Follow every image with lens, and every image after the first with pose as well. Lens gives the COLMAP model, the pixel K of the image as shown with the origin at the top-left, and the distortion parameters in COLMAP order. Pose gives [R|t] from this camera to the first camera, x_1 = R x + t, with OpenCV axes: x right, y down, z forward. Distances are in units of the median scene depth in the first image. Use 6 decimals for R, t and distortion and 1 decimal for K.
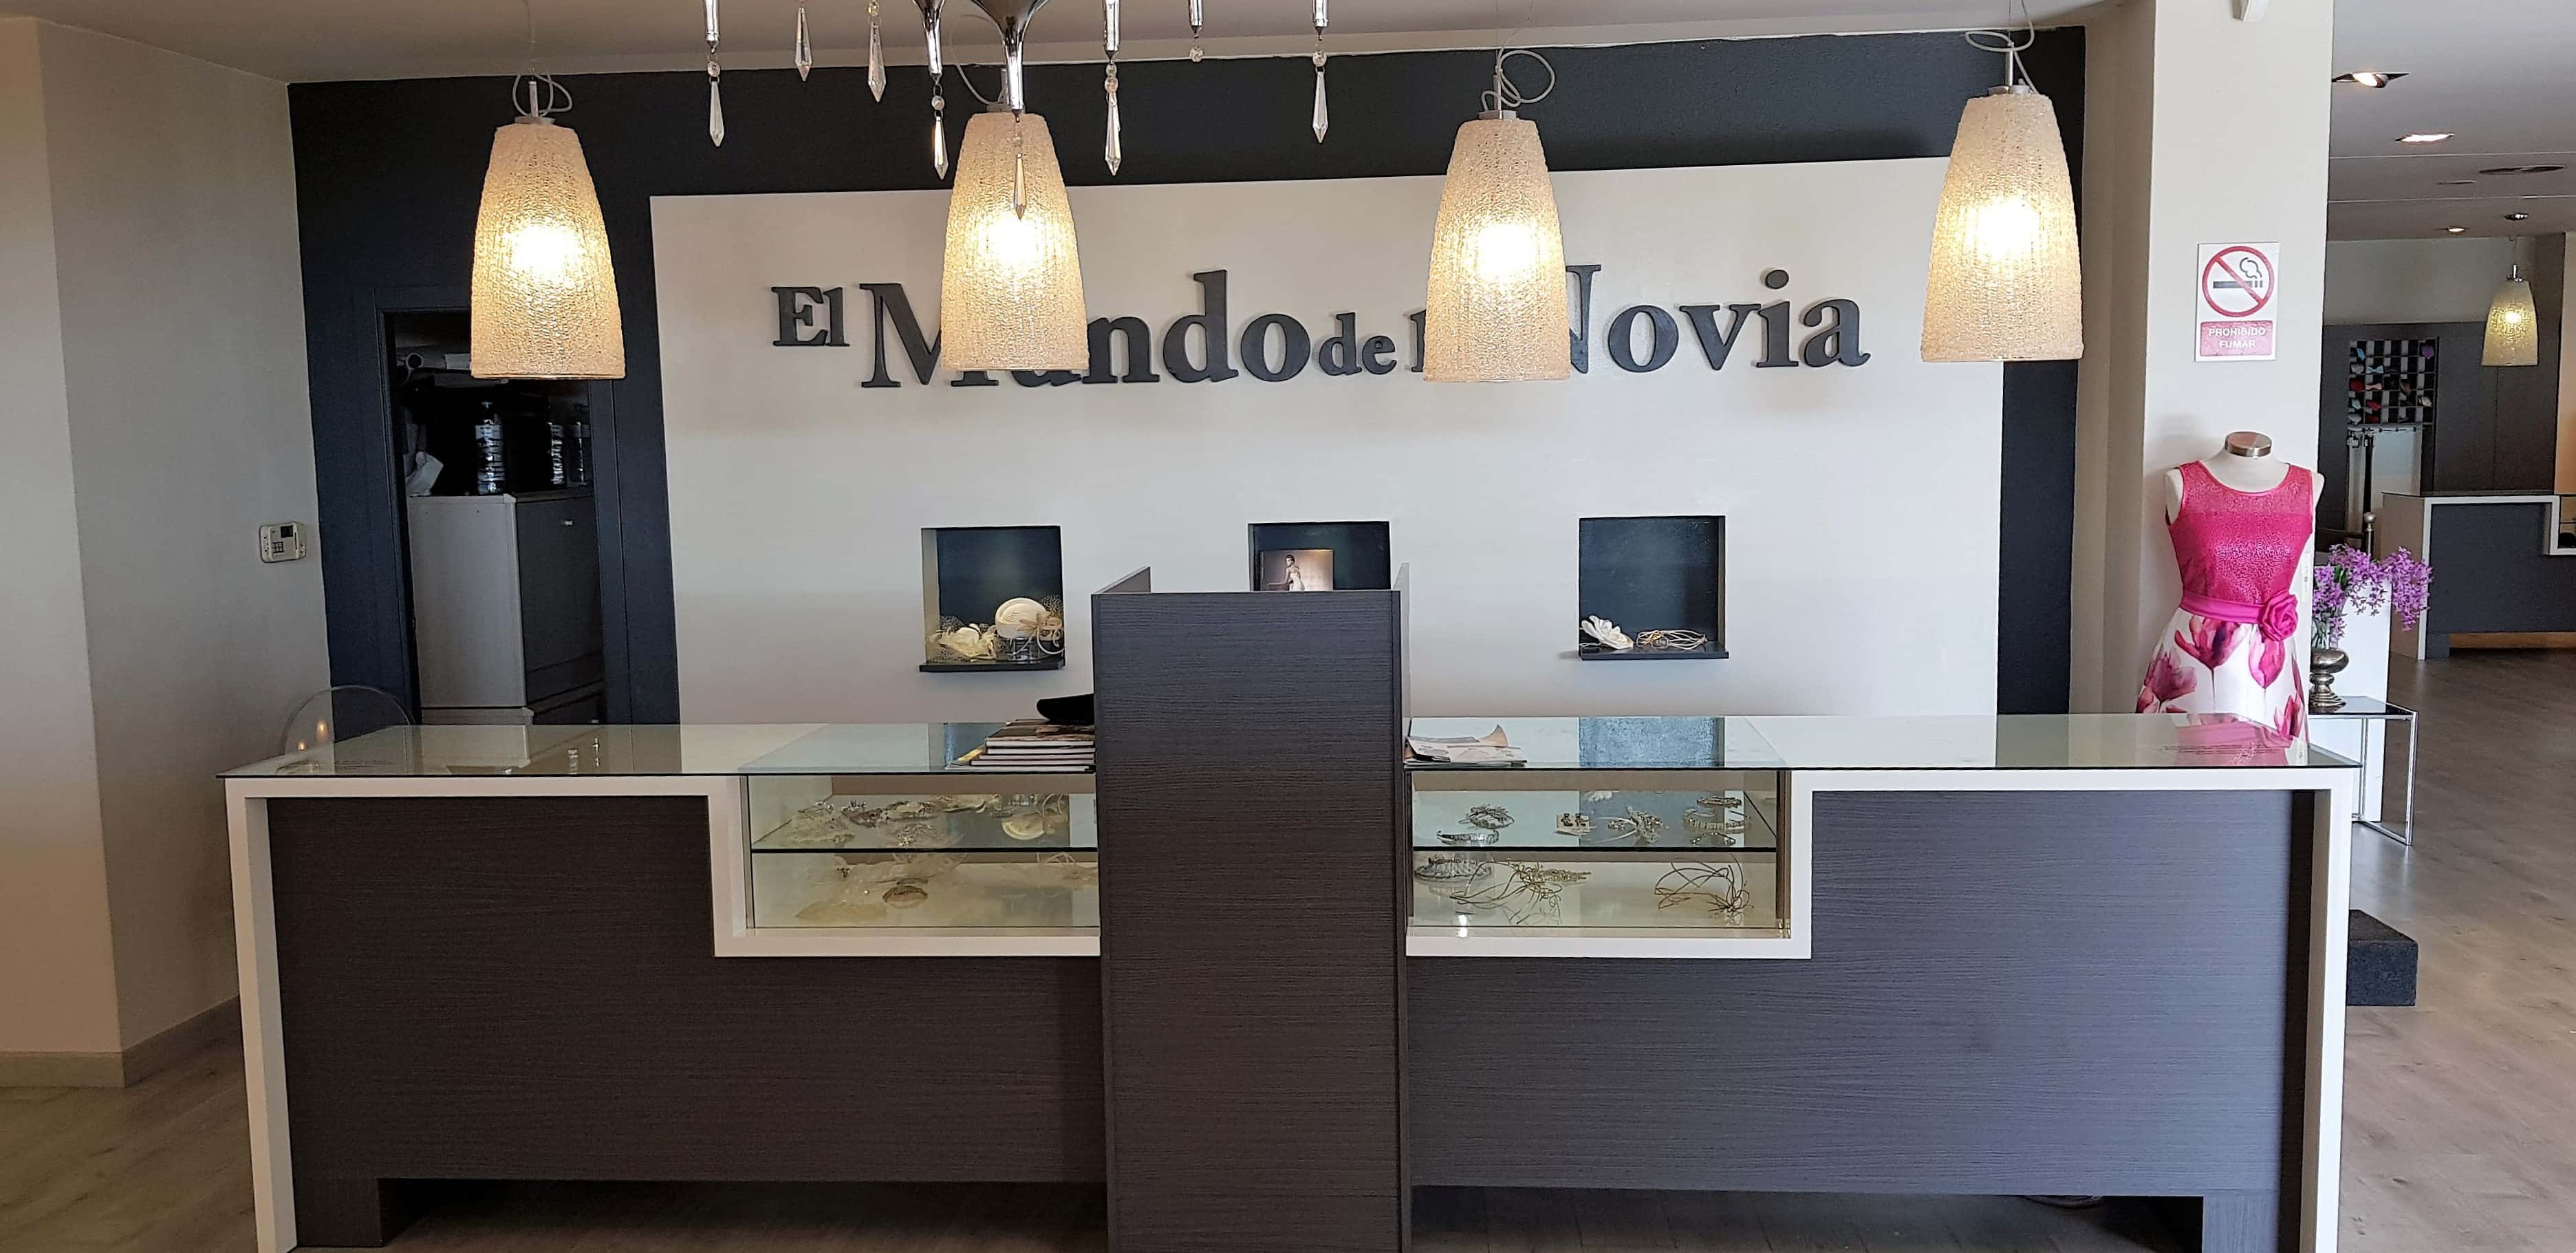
lens RADIAL K [[2129.7, 0, 1291.5], [0, 2129.7, 655.1], [0, 0, 1]] dist [0.100809, -0.207837]
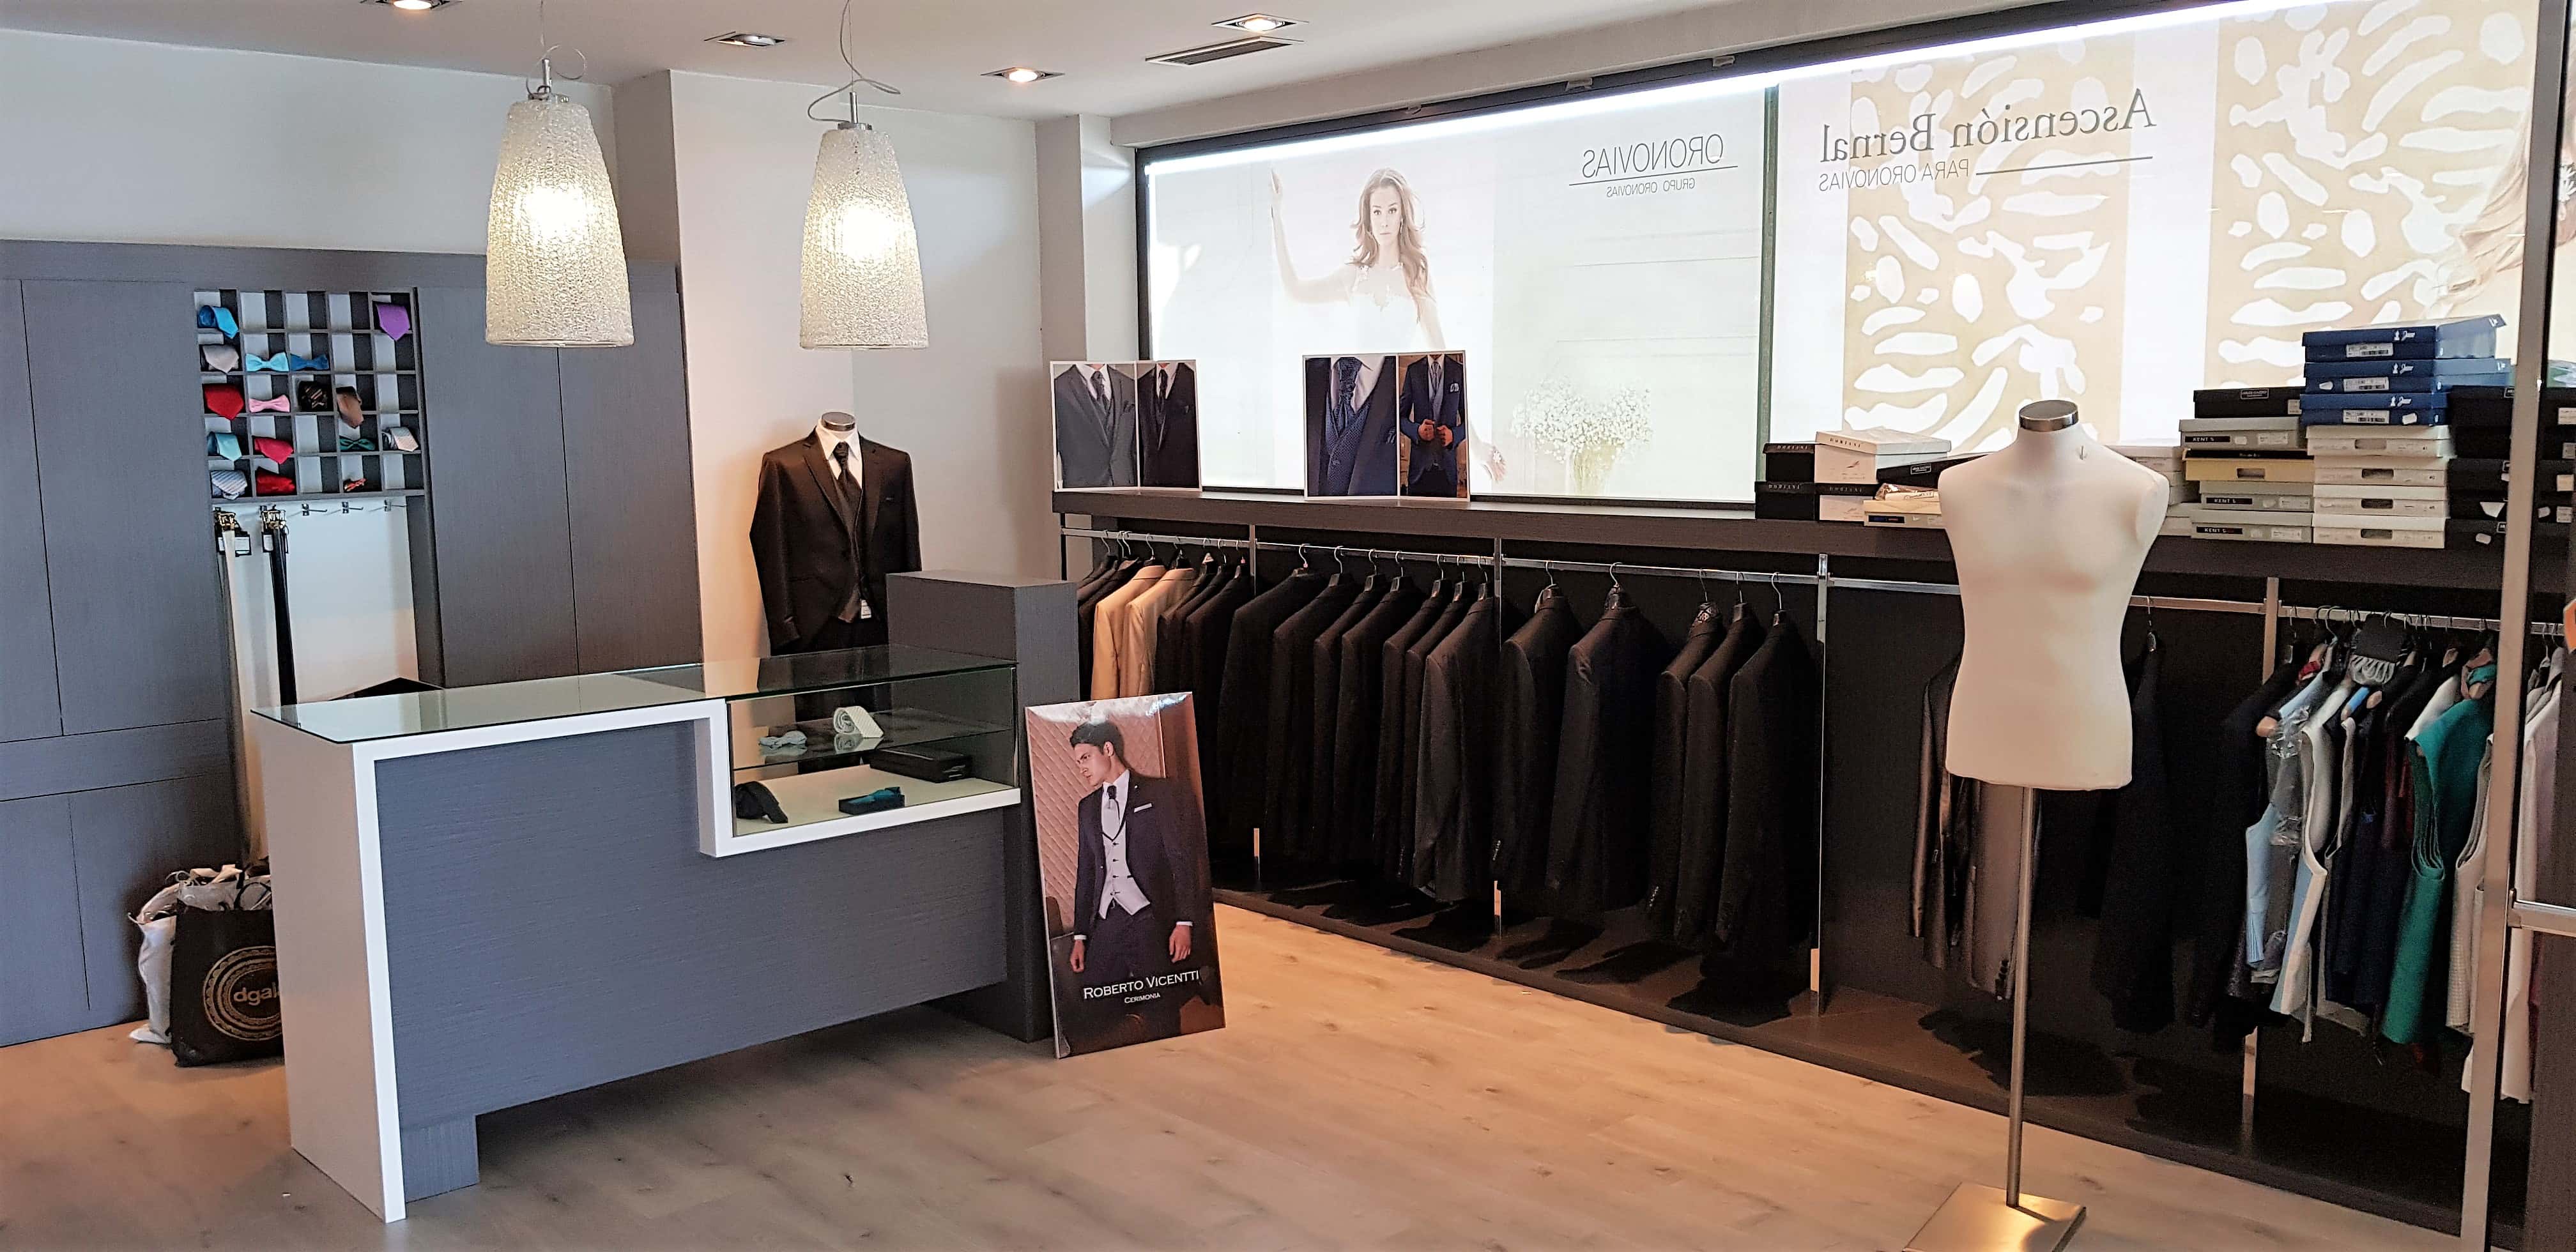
lens RADIAL K [[1986.0, 0, 1289.7], [0, 1986.0, 642.6], [0, 0, 1]] dist [0.104506, -0.192208]
pose [[0.676045, -0.077989, 0.732722, 0.888276], [0.085302, 0.995981, 0.027305, -0.187589], [-0.731906, 0.044043, 0.679981, 1.531788]]
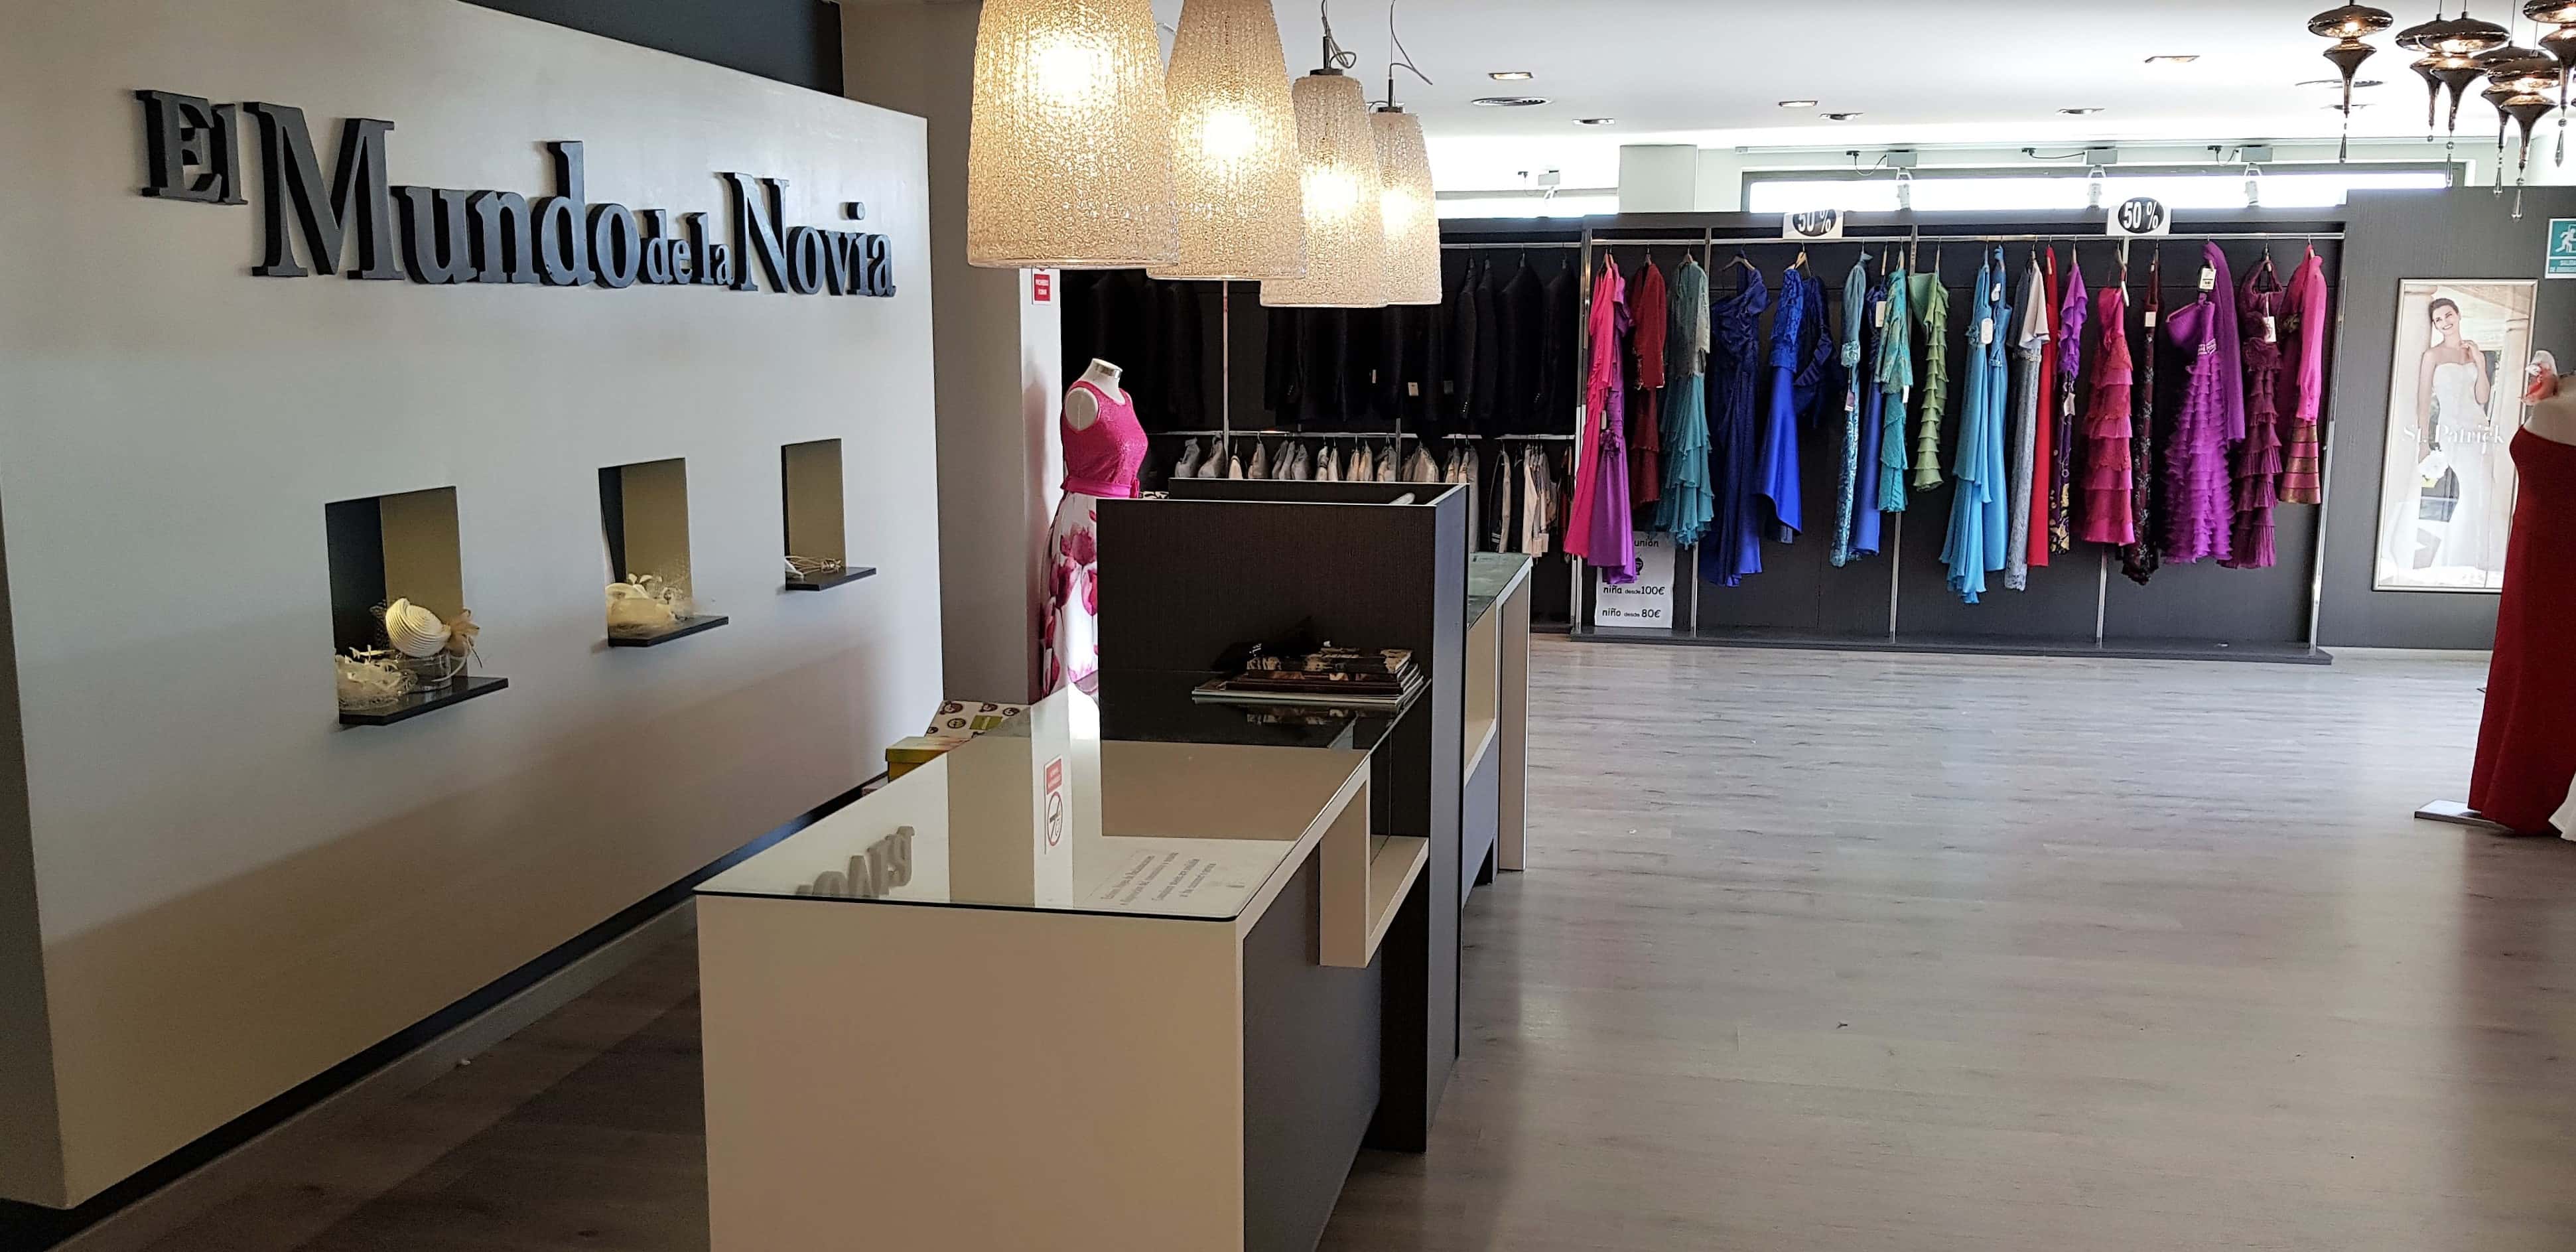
lens RADIAL K [[2060.7, 0, 1251.9], [0, 2060.7, 686.1], [0, 0, 1]] dist [0.090577, -0.188268]
pose [[0.130378, -0.151230, 0.979863, -0.743827], [0.111033, 0.984309, 0.137143, -0.060783], [-0.985227, 0.090917, 0.145124, 0.647654]]
